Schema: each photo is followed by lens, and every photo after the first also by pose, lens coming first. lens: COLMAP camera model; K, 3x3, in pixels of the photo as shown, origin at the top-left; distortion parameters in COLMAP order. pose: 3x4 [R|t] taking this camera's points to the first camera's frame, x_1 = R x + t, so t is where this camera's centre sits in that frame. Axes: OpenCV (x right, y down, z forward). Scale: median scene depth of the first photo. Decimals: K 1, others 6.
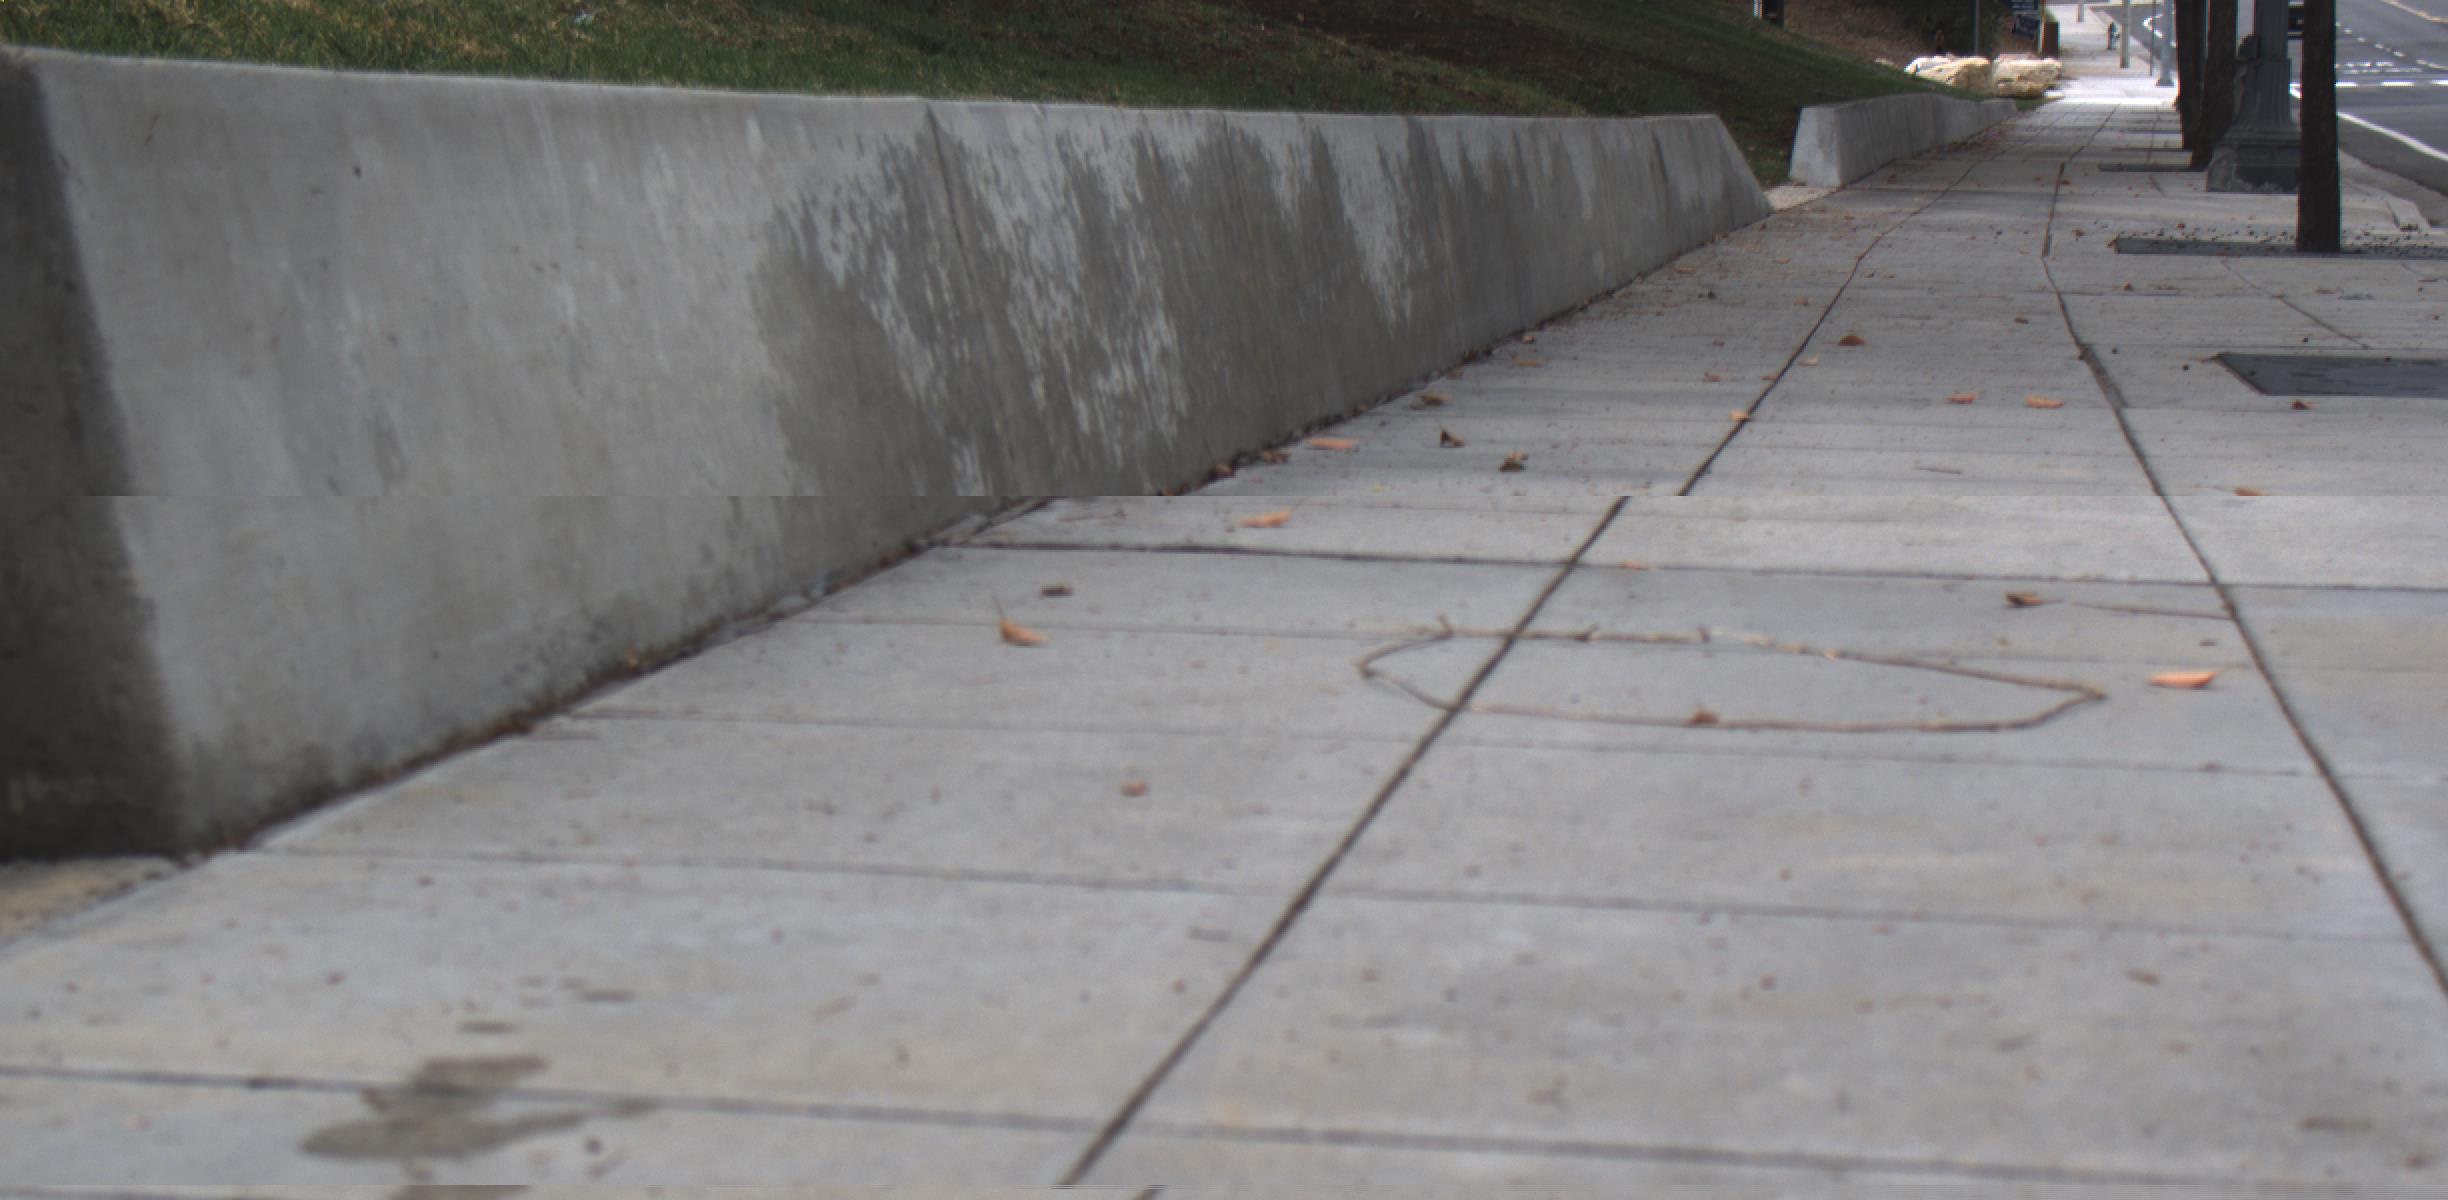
lens RADIAL K [[4613.8, 0, 1224.0], [0, 4613.8, 600.0], [0, 0, 1]] dist [-0.208923, 1.573130]
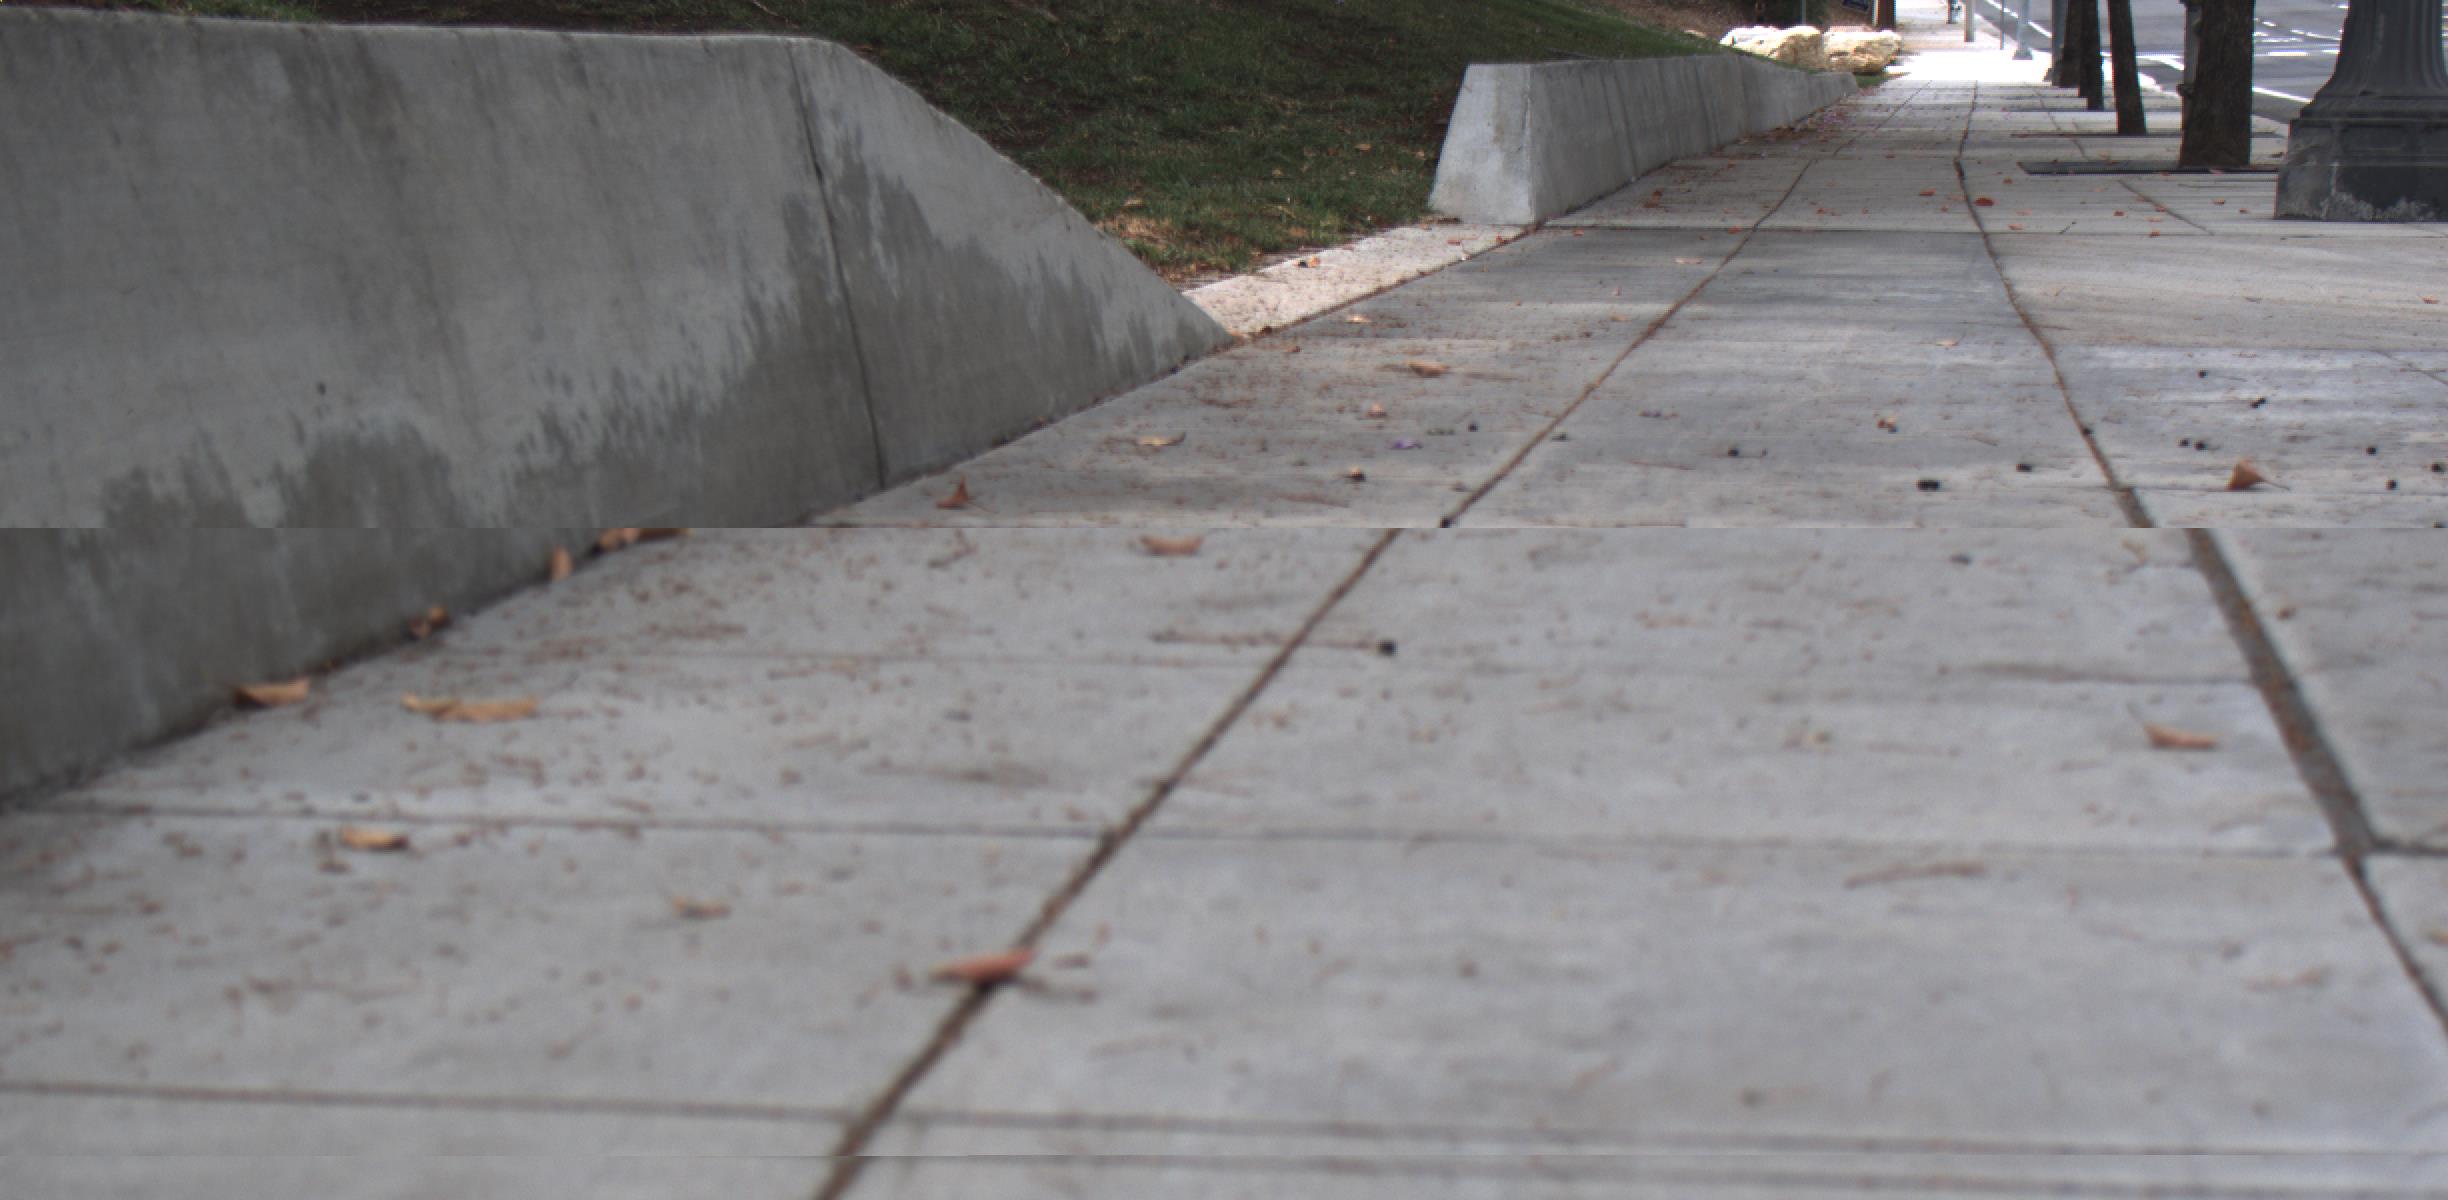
lens RADIAL K [[4613.8, 0, 1224.0], [0, 4613.8, 600.0], [0, 0, 1]] dist [-0.208923, 1.573130]
pose [[0.999211, -0.018764, 0.034994, 0.122381], [0.018738, 0.999824, 0.001059, -0.075268], [-0.035008, -0.000403, 0.999387, 0.755551]]
